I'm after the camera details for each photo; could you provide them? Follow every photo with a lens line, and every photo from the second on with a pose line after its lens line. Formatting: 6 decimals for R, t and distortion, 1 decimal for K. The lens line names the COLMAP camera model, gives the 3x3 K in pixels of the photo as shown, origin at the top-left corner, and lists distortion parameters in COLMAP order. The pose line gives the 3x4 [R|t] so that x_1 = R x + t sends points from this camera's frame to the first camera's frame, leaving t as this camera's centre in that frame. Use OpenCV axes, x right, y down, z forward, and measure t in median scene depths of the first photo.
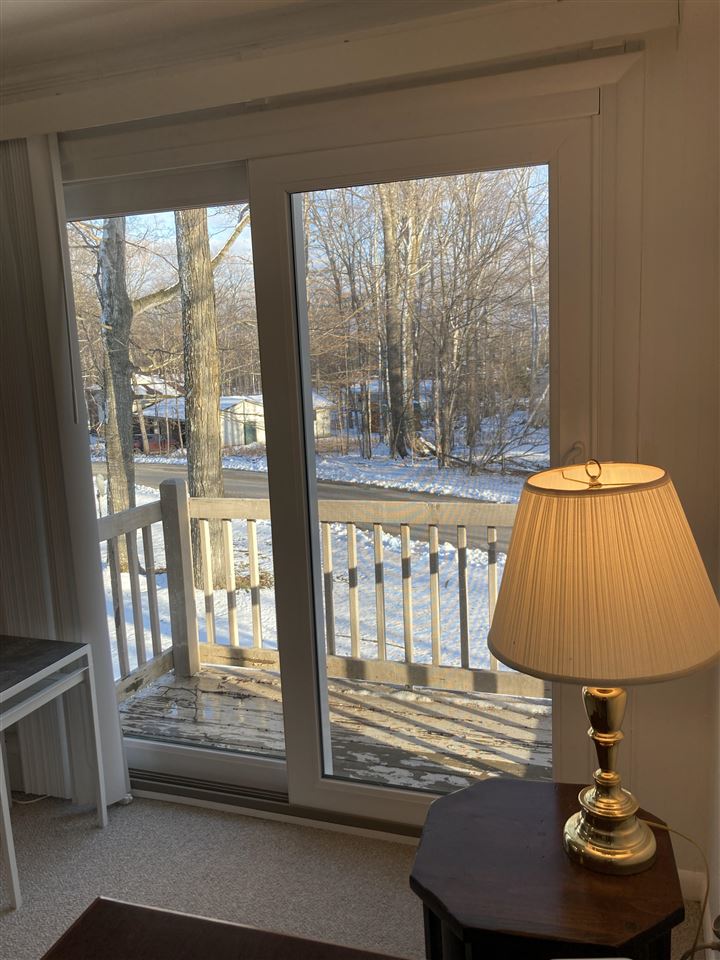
lens RADIAL K [[790.8, 0, 358.6], [0, 790.8, 479.3], [0, 0, 1]] dist [0.024550, -0.031732]
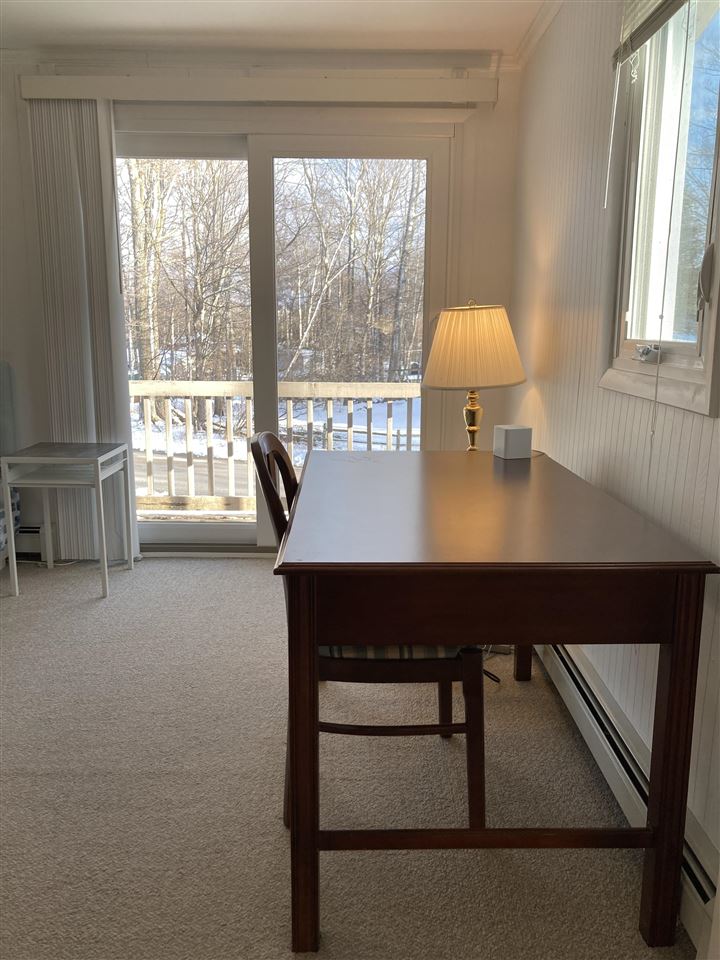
lens RADIAL K [[790.8, 0, 363.0], [0, 790.8, 481.9], [0, 0, 1]] dist [0.024550, -0.031732]
pose [[0.934893, -0.023163, 0.354174, -0.493045], [0.017174, 0.999652, 0.020045, 0.280312], [-0.354515, -0.012657, 0.934965, -0.614628]]
